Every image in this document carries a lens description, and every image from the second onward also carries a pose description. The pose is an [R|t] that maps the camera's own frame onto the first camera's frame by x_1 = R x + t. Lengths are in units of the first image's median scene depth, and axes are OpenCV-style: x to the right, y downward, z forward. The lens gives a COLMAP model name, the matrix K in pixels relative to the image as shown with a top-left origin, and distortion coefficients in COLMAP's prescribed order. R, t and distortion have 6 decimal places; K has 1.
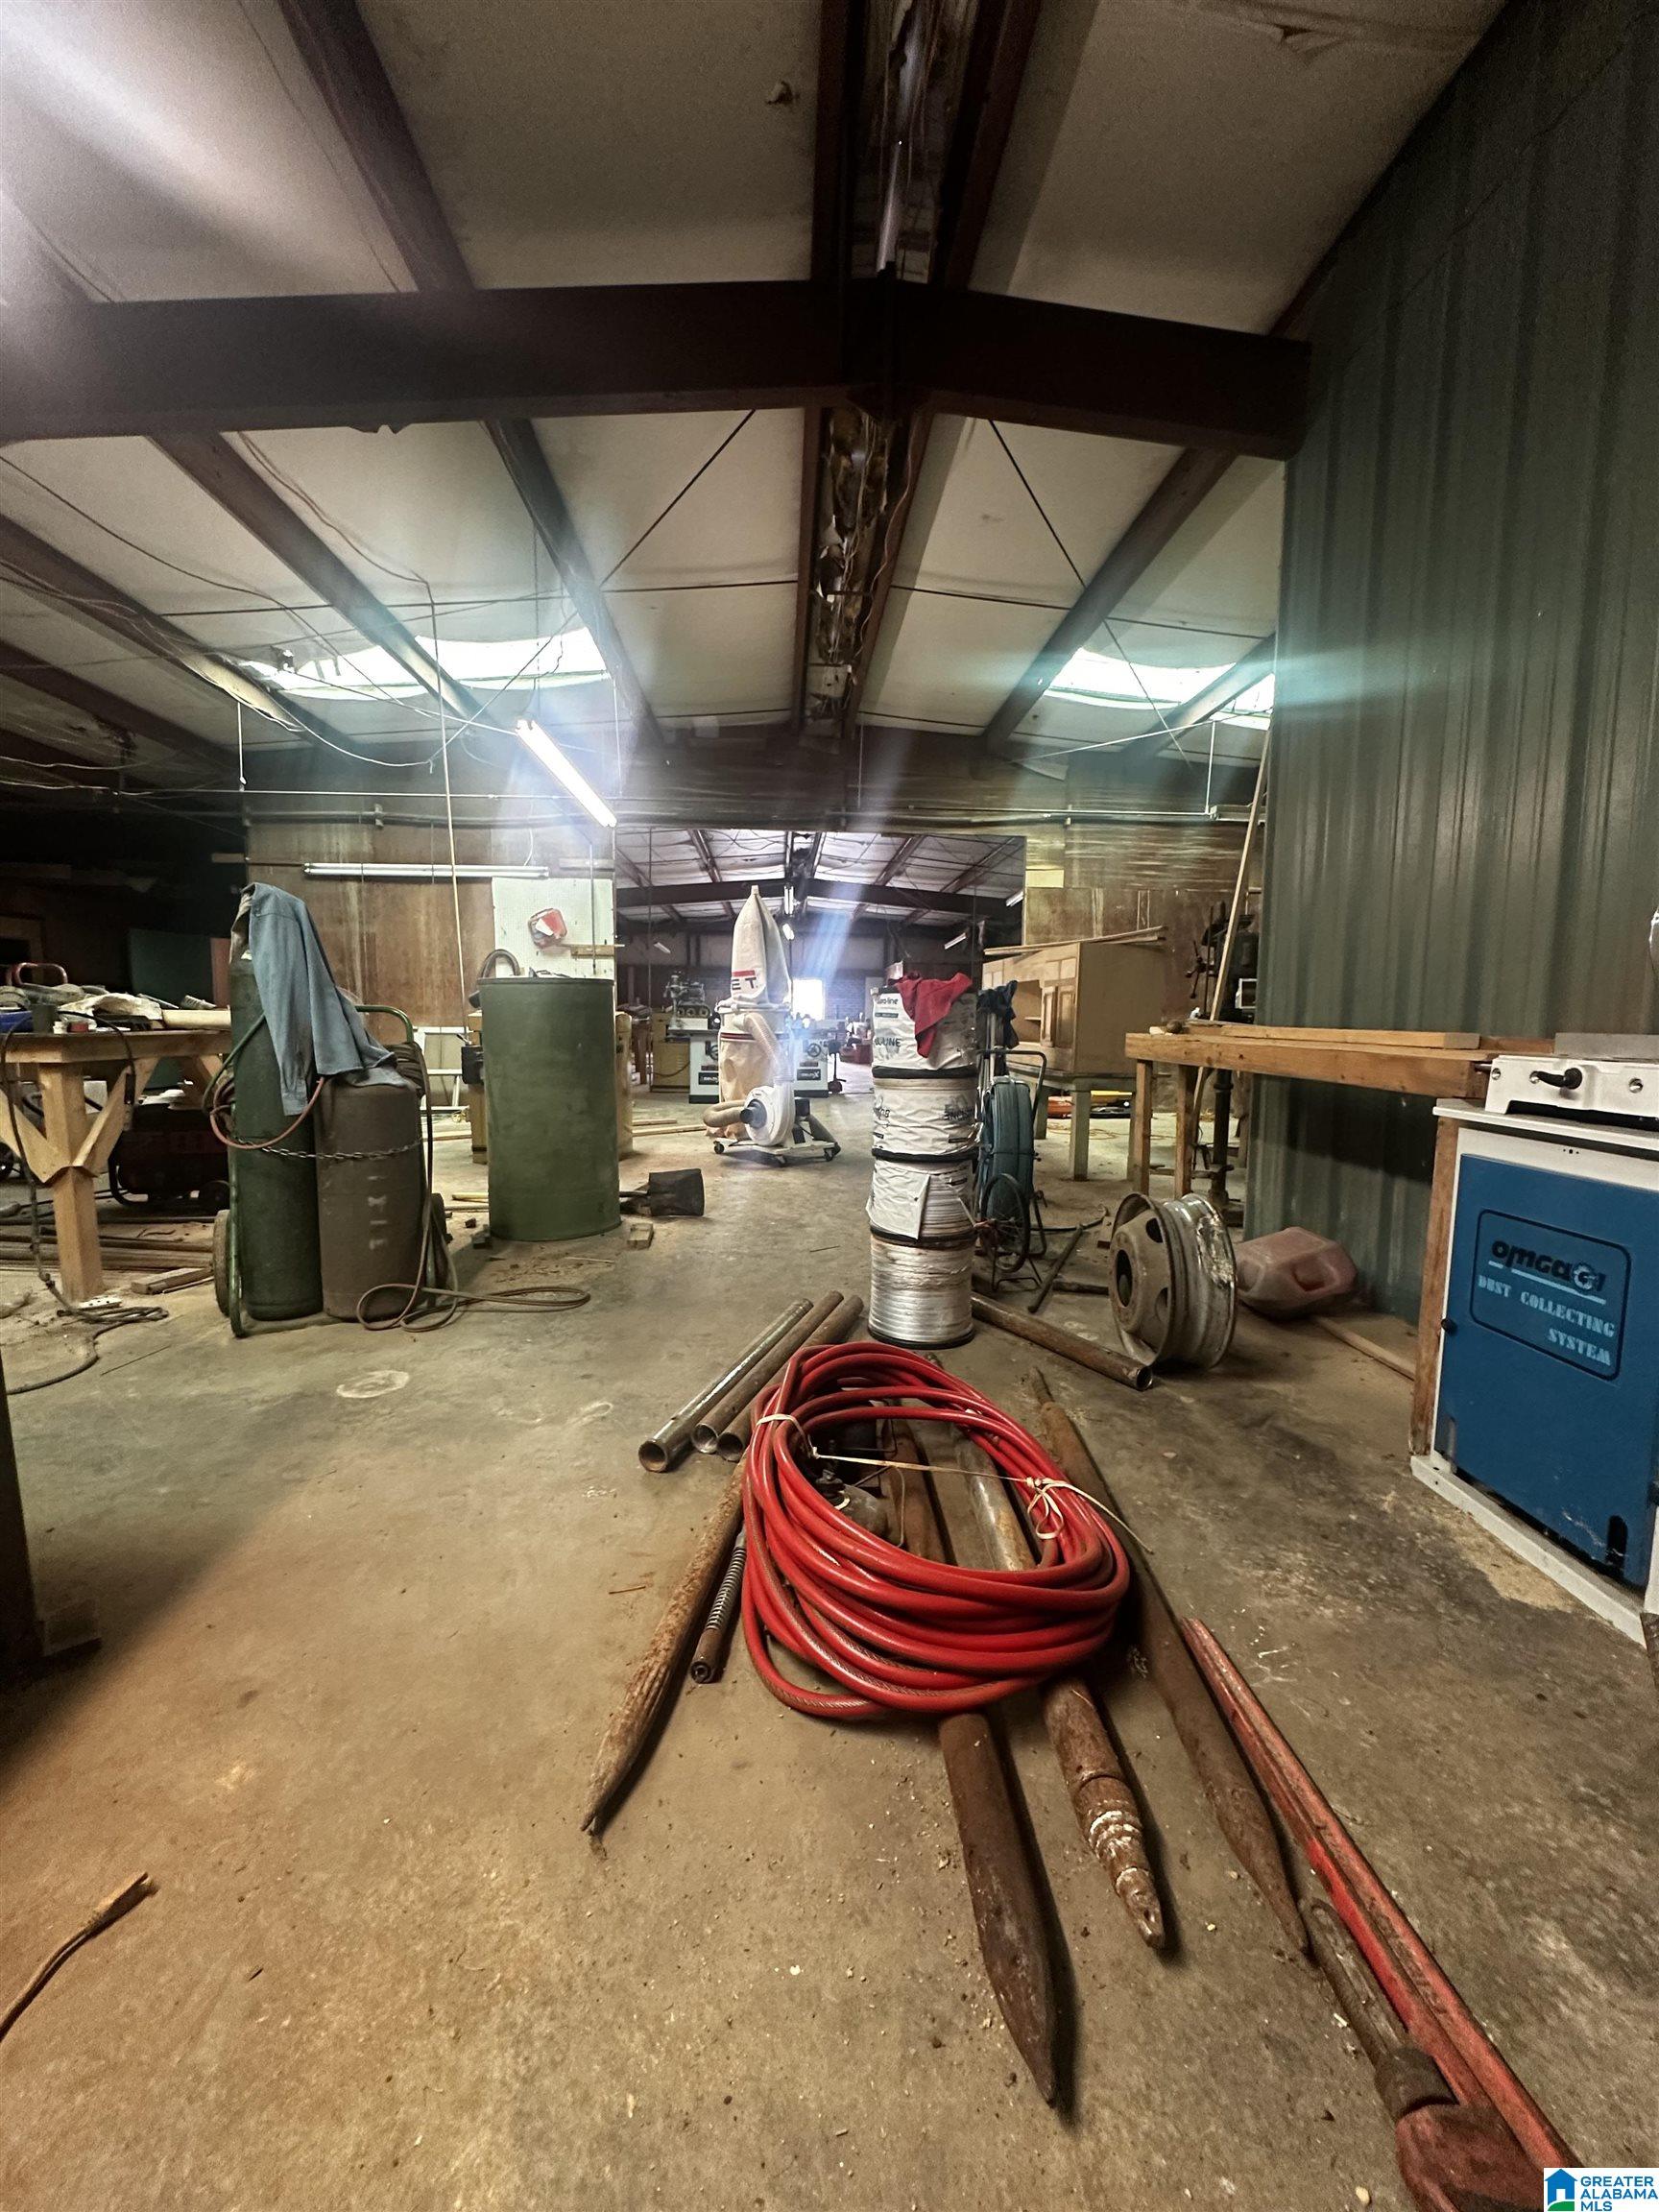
lens RADIAL K [[883.8, 0, 829.5], [0, 883.8, 1106.0], [0, 0, 1]] dist [-0.001142, 0.000022]
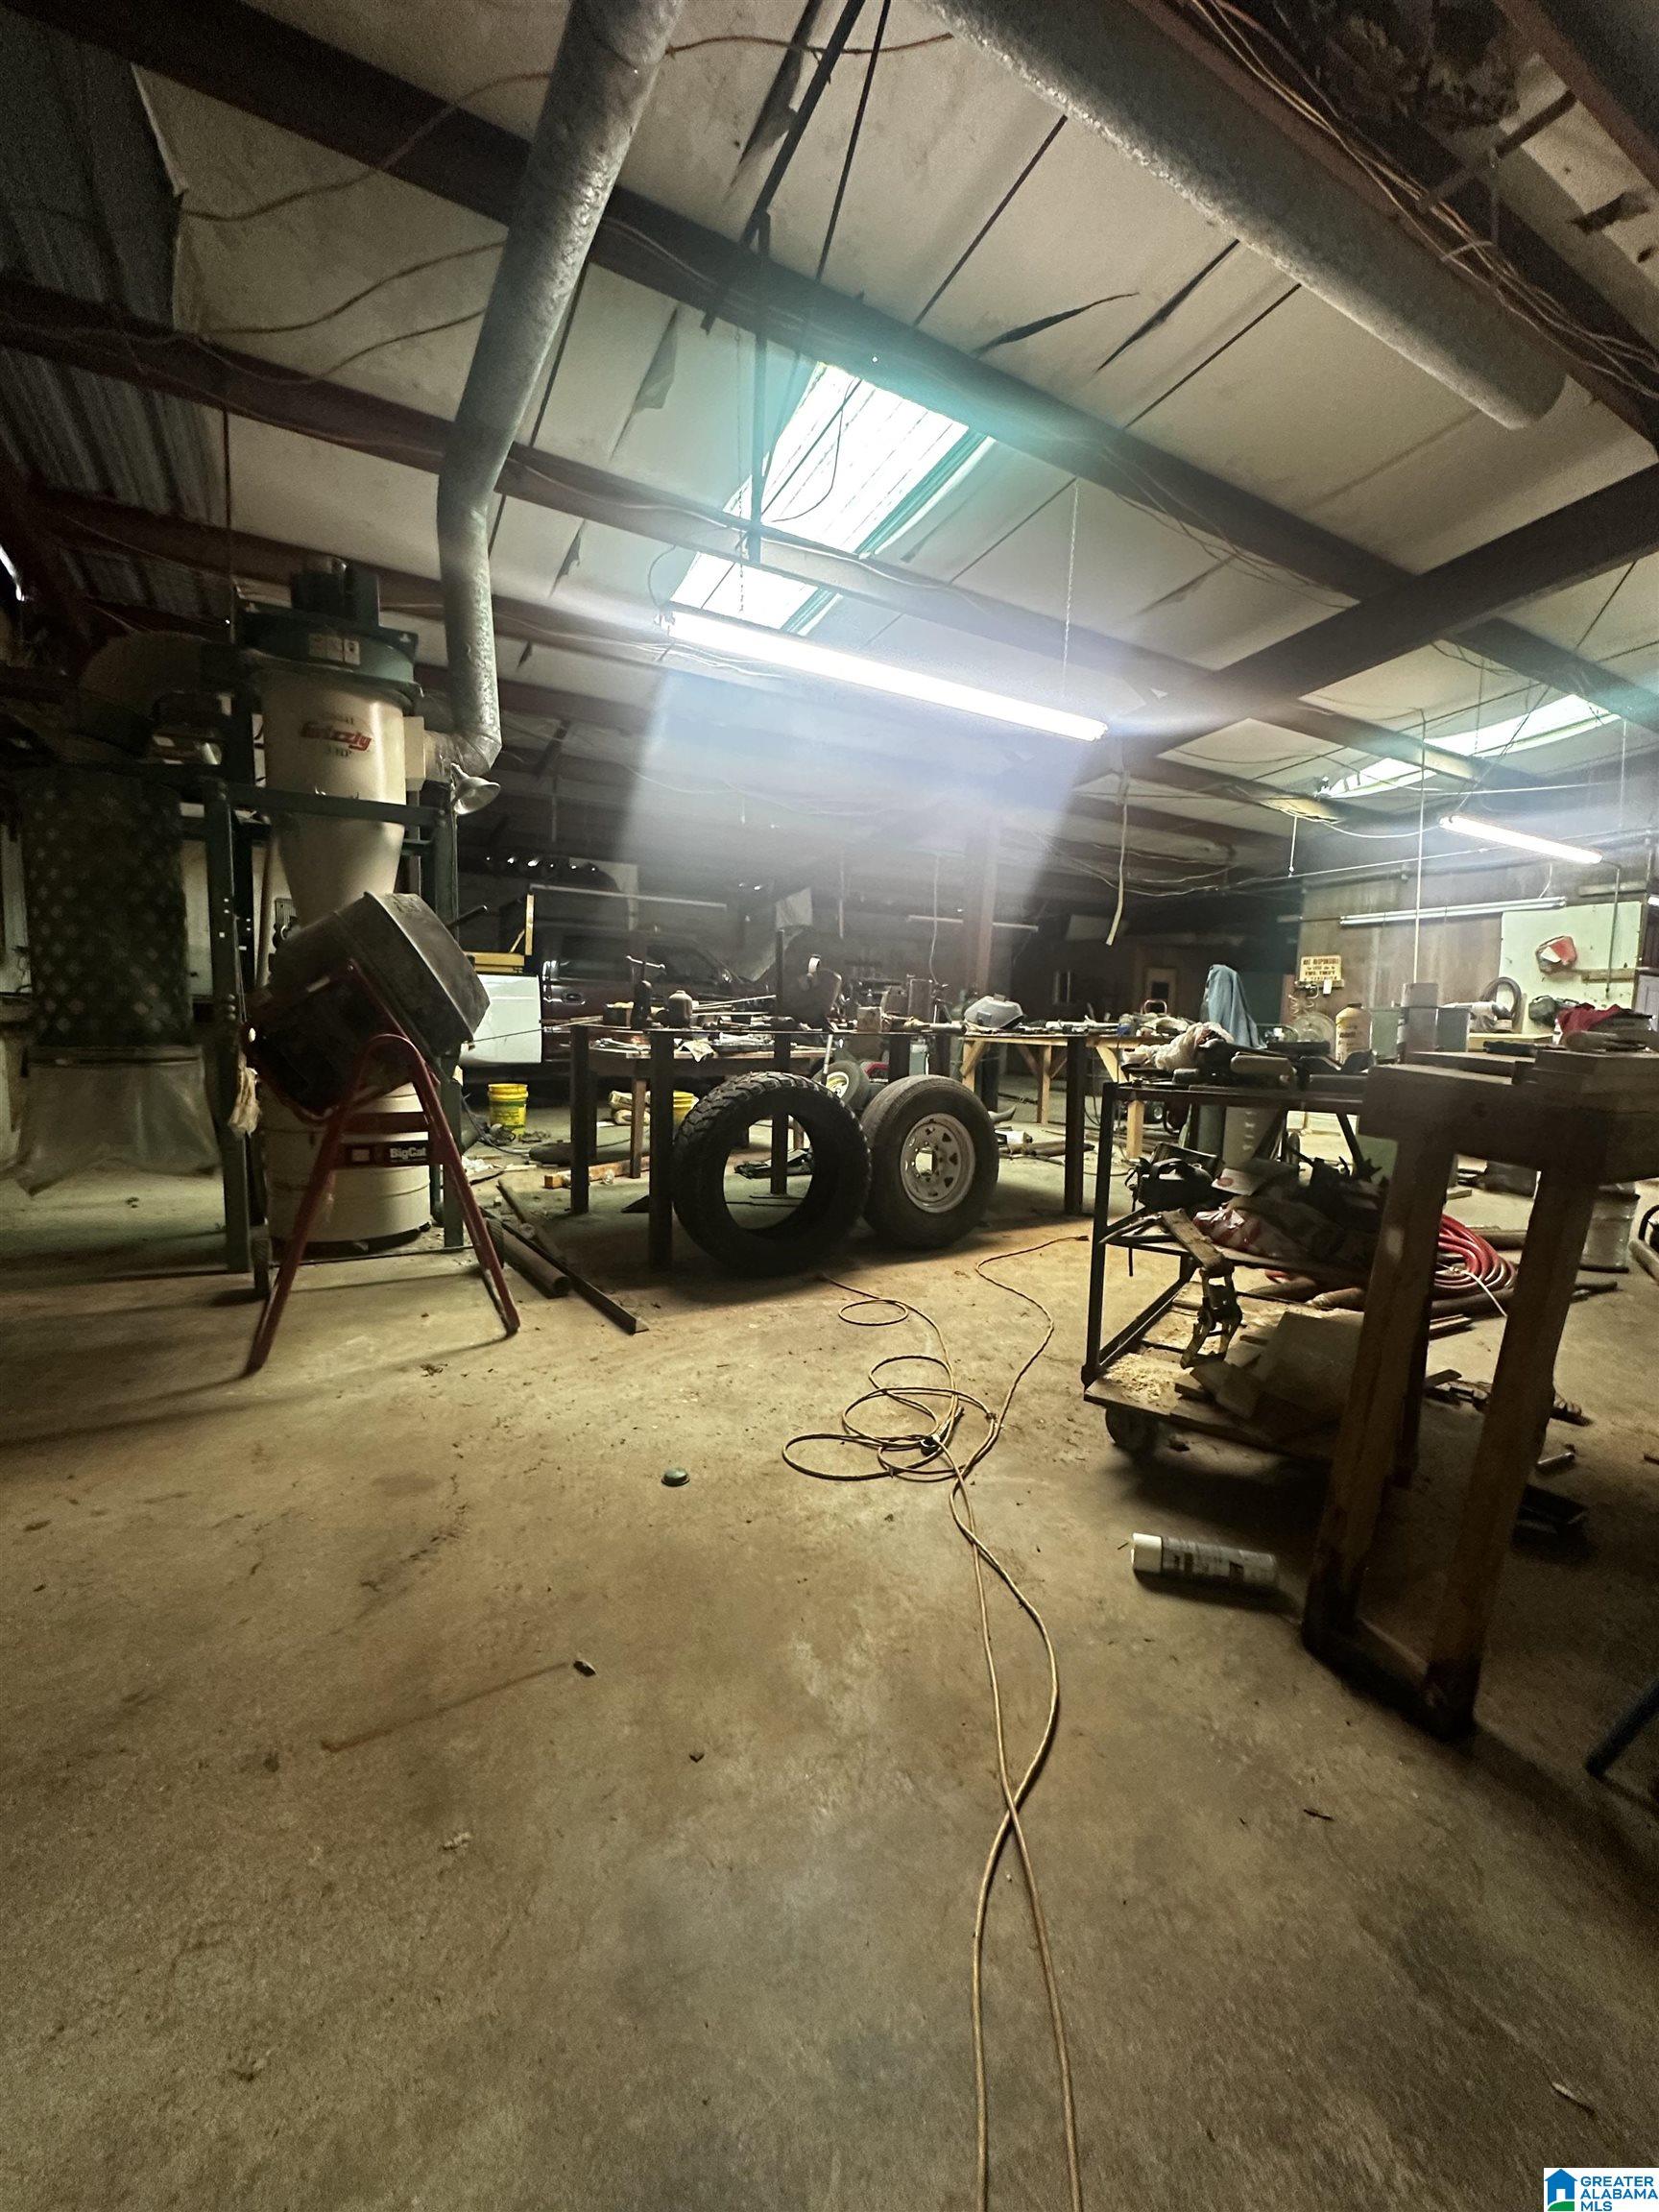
lens RADIAL K [[883.8, 0, 829.5], [0, 883.8, 1106.0], [0, 0, 1]] dist [-0.001142, 0.000022]
pose [[0.436803, 0.092799, -0.894758, 0.259816], [-0.115251, 0.992241, 0.046646, 0.026234], [0.892144, 0.082747, 0.444108, -0.218040]]
